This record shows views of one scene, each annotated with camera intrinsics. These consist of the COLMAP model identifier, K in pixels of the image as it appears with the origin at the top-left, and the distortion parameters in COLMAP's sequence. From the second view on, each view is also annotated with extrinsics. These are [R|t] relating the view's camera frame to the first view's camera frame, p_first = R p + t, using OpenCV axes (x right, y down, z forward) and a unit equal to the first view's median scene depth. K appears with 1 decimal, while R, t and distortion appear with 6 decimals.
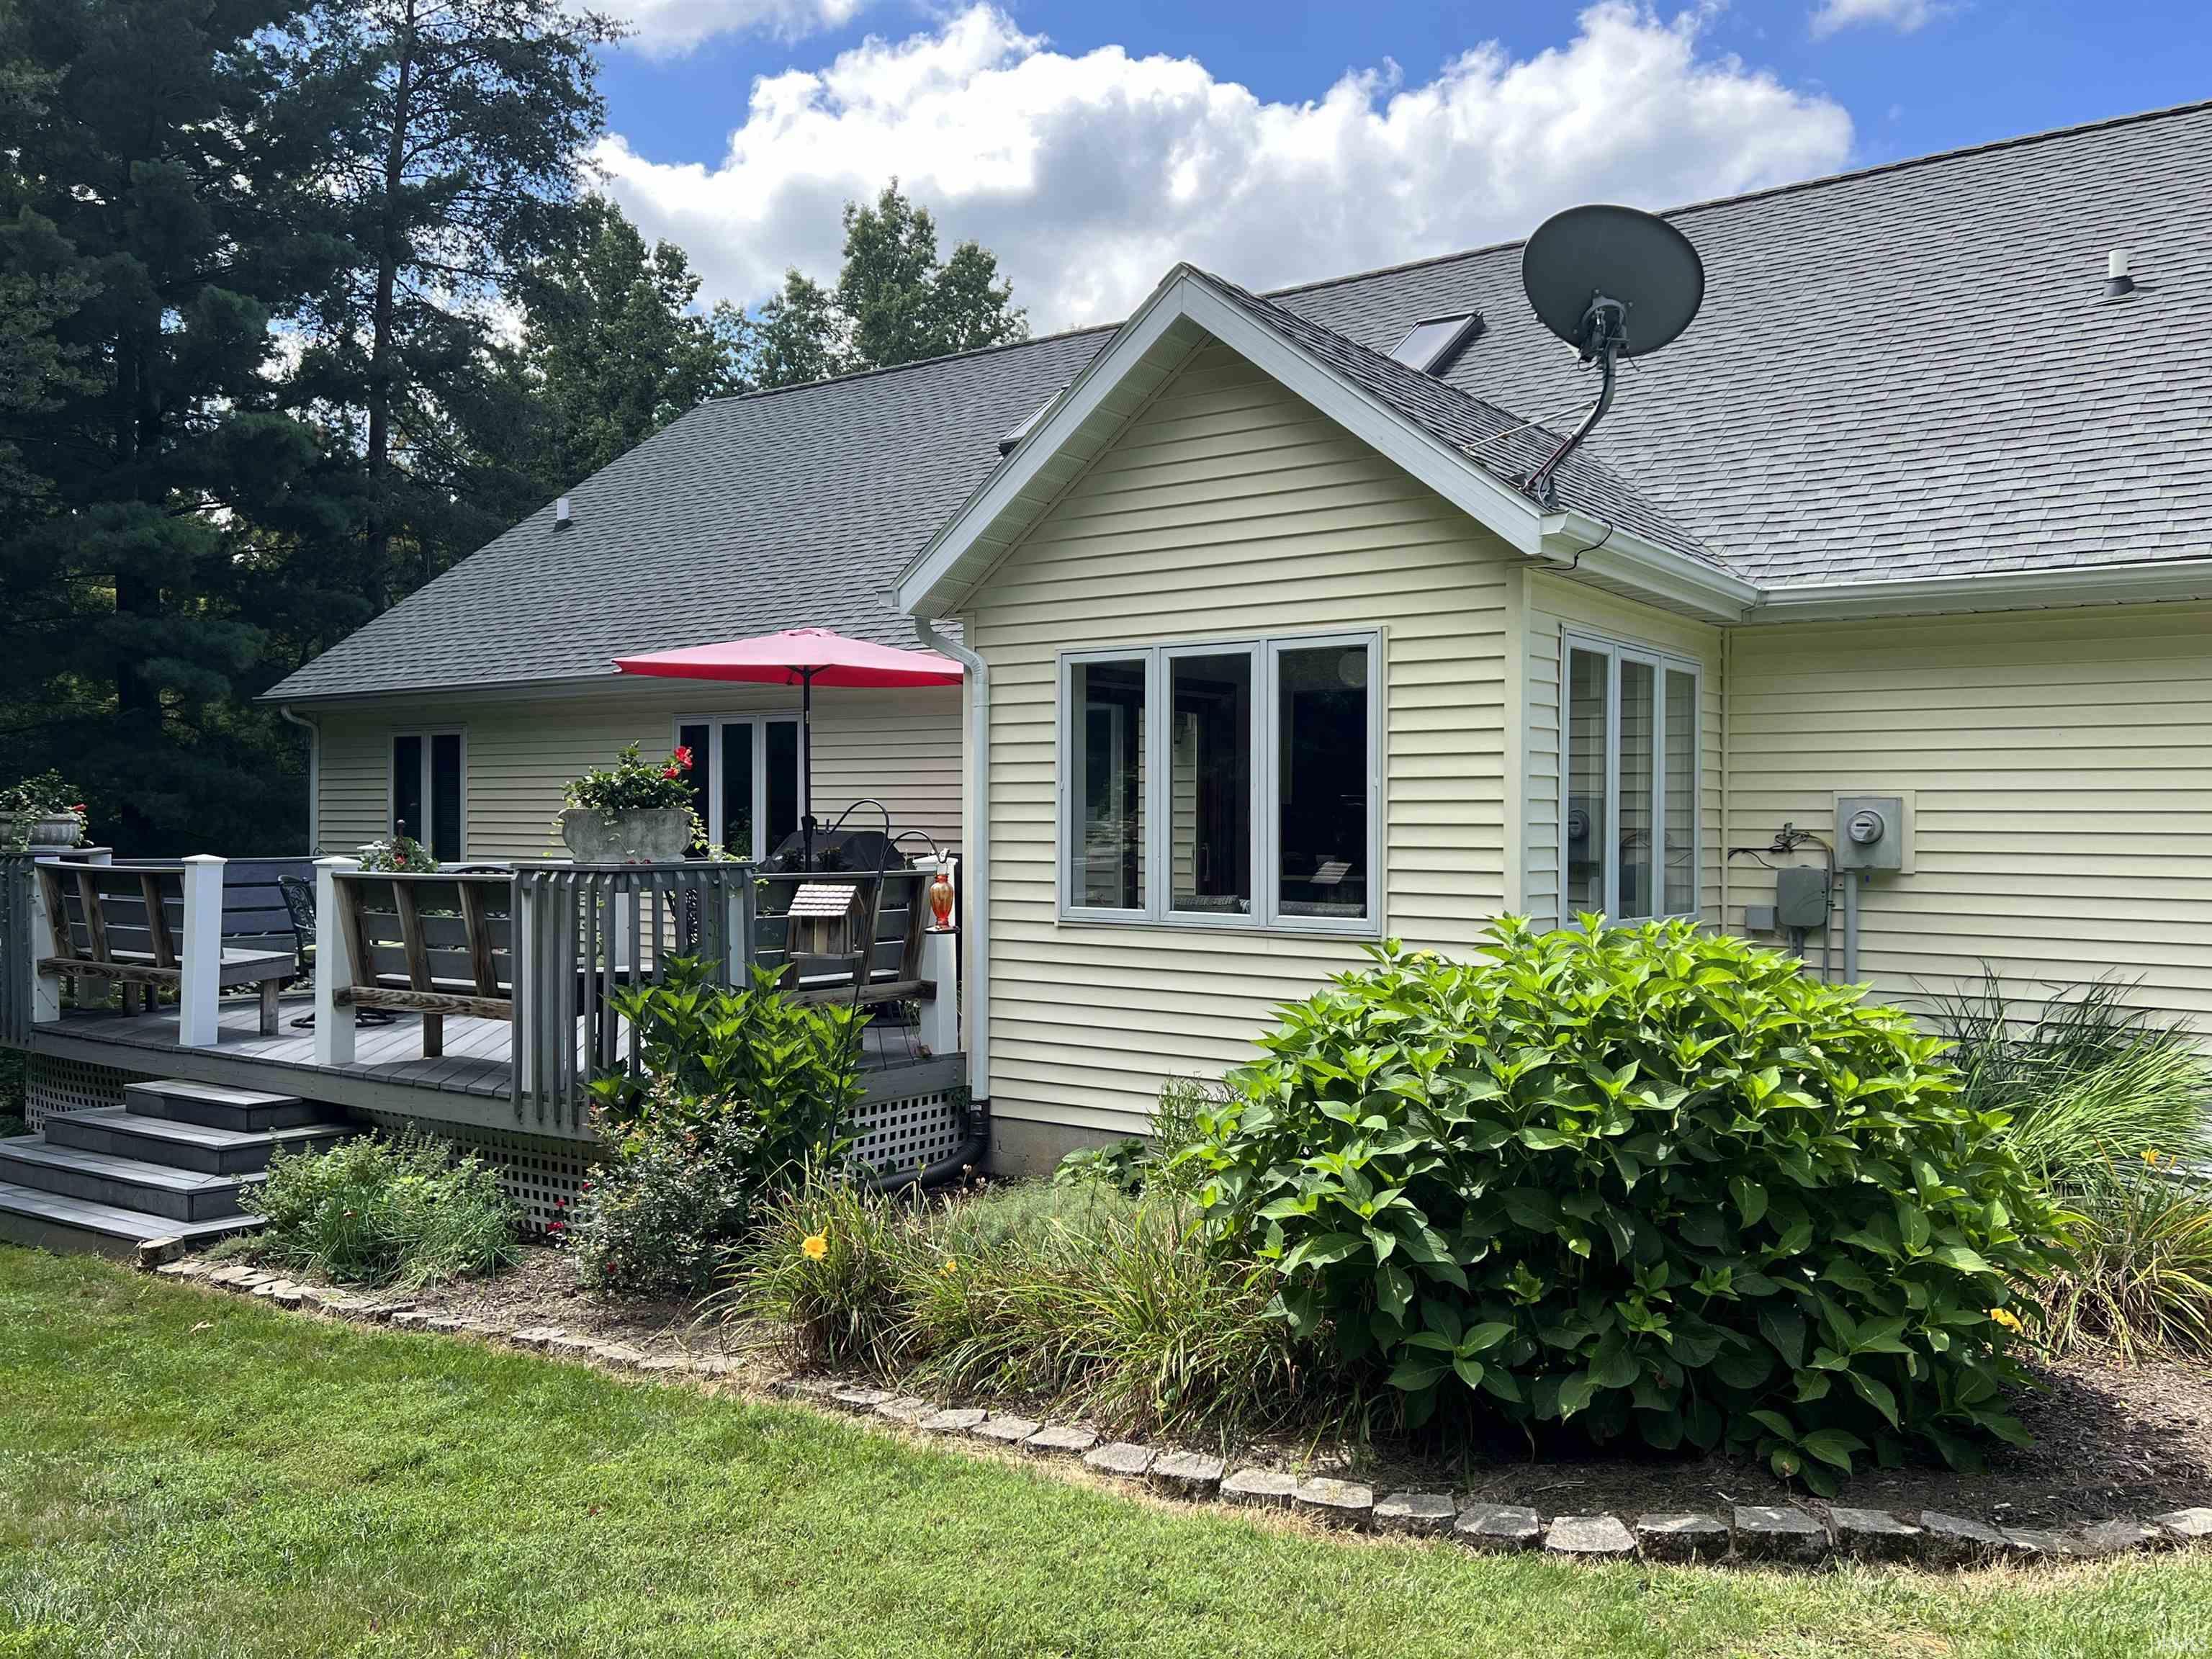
lens RADIAL K [[1817.3, 0, 1107.2], [0, 1817.3, 824.8], [0, 0, 1]] dist [0.040786, -0.005039]
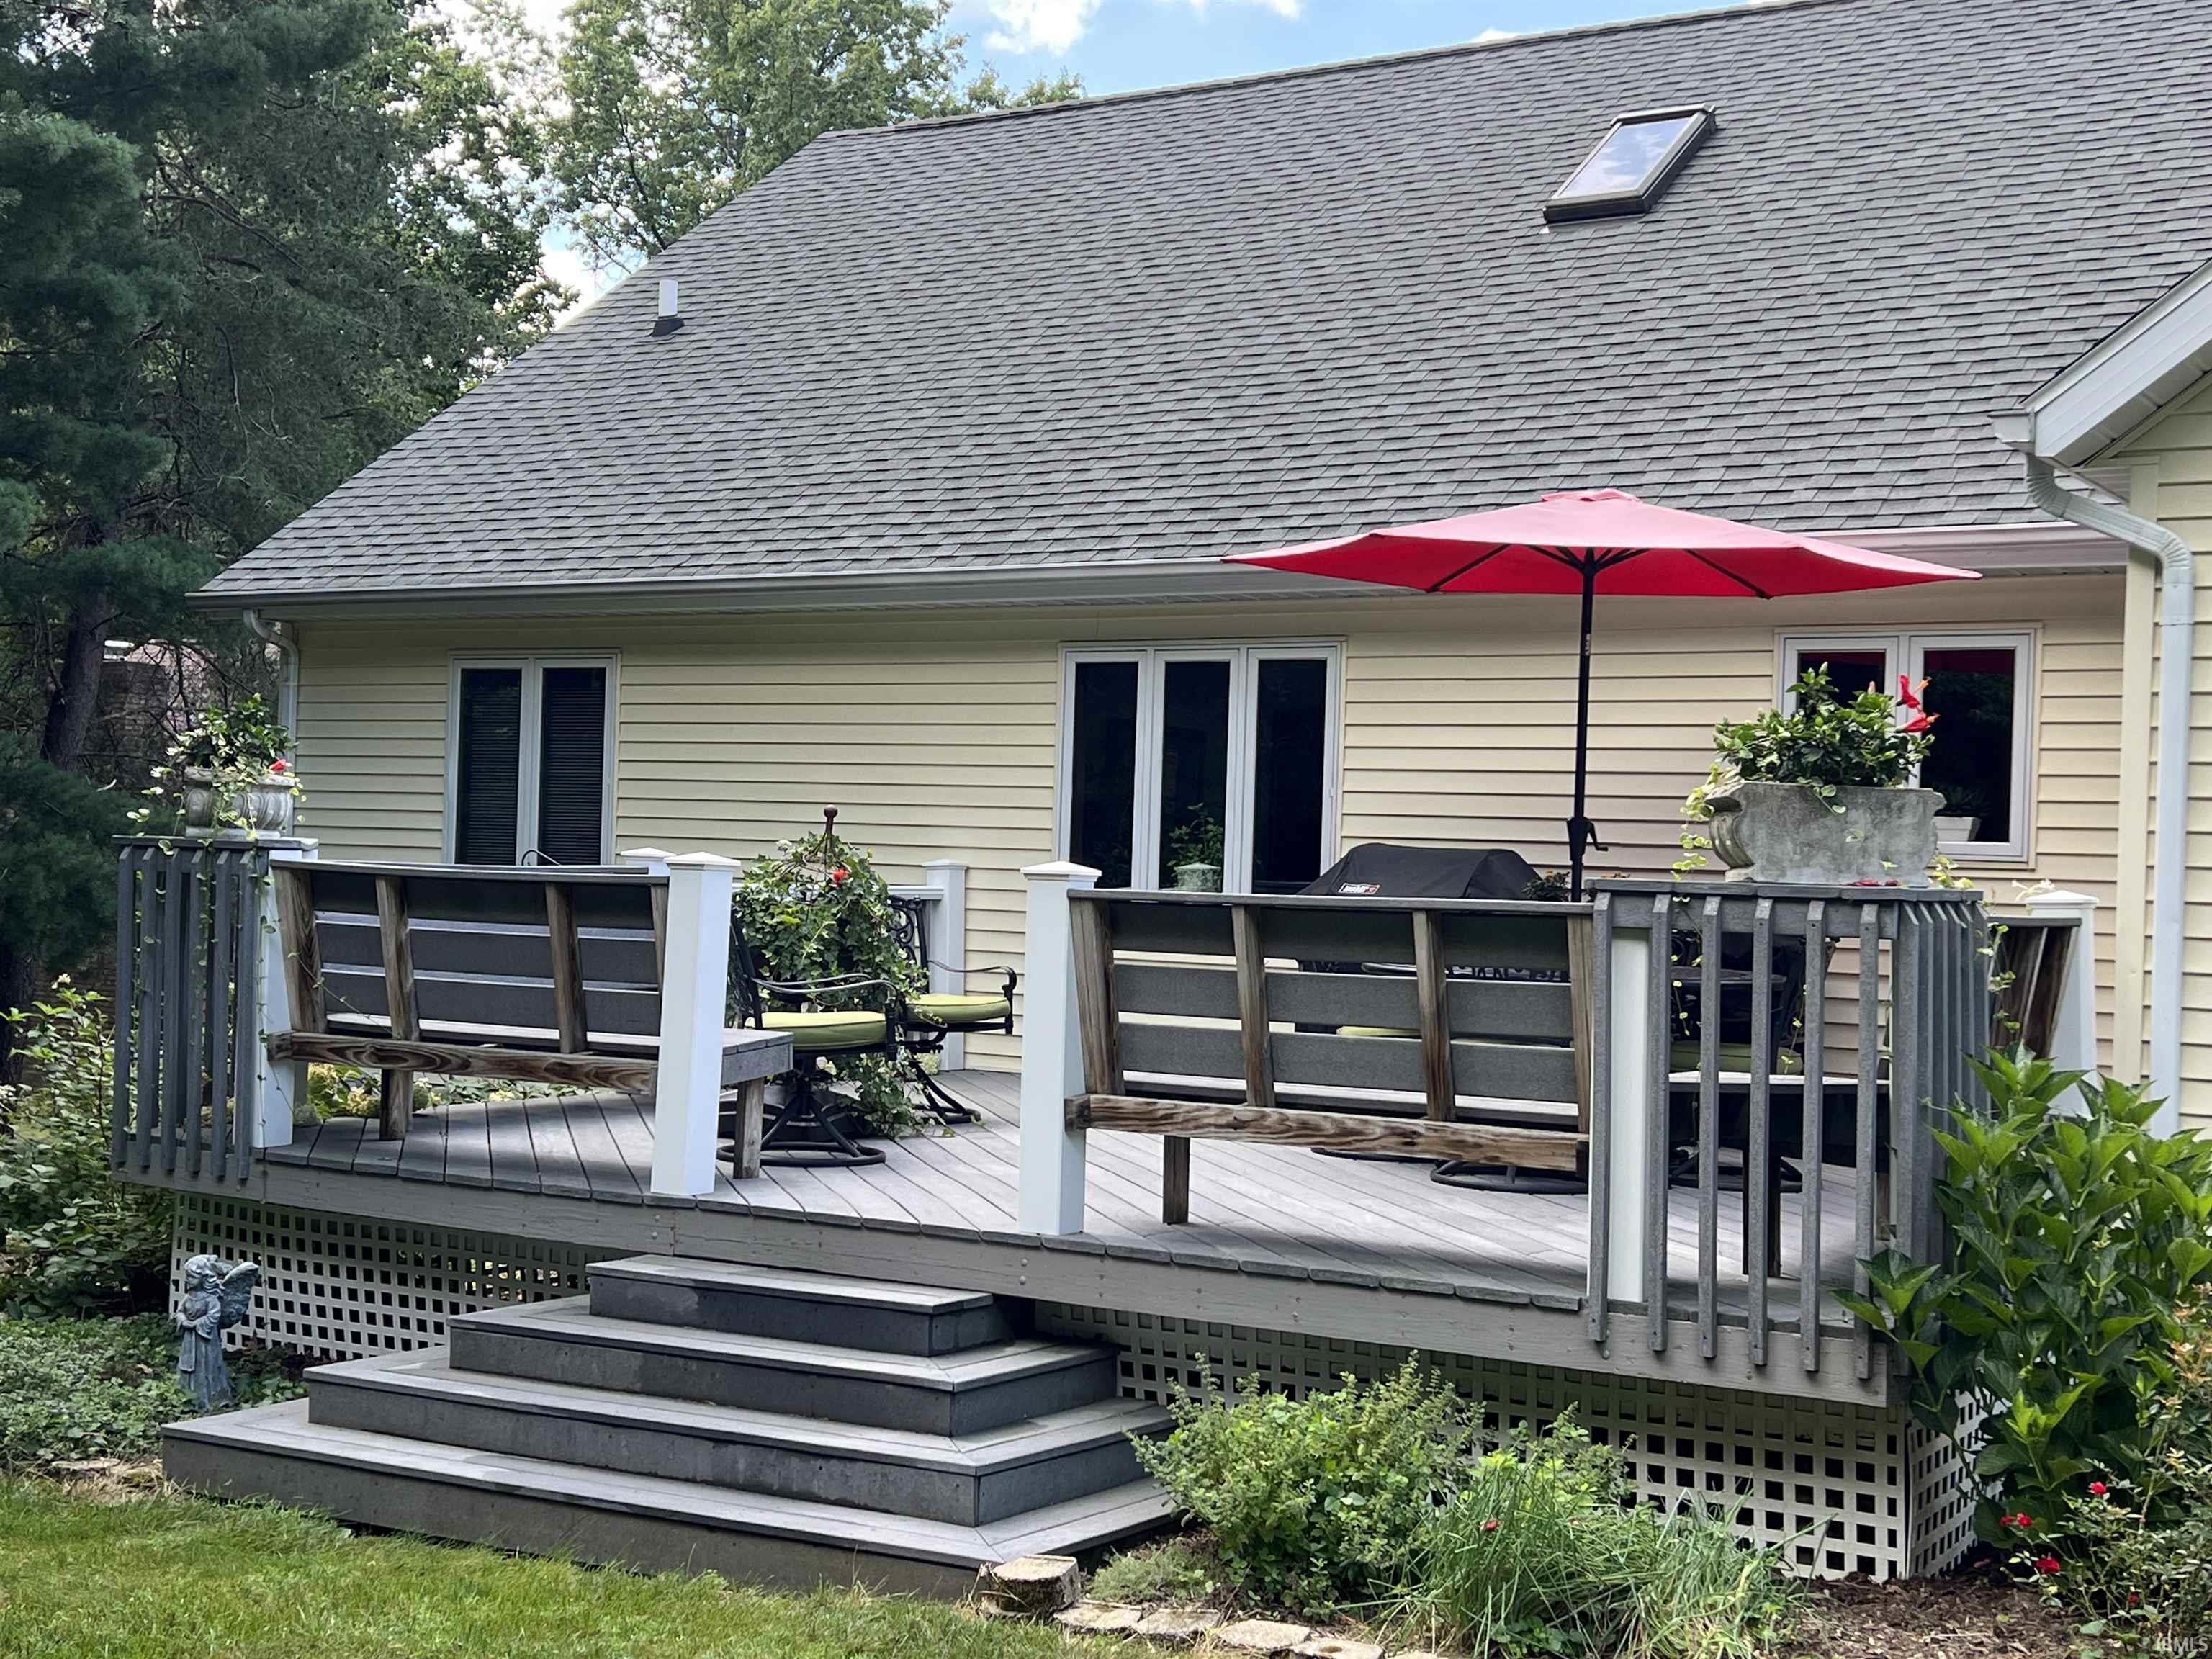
lens RADIAL K [[2826.2, 0, 1106.5], [0, 2826.2, 829.9], [0, 0, 1]] dist [0.103999, 0.000000]
pose [[0.996963, 0.029260, 0.072173, -0.467027], [-0.028386, 0.999511, -0.013108, 0.019081], [-0.072521, 0.011019, 0.997306, 0.141748]]
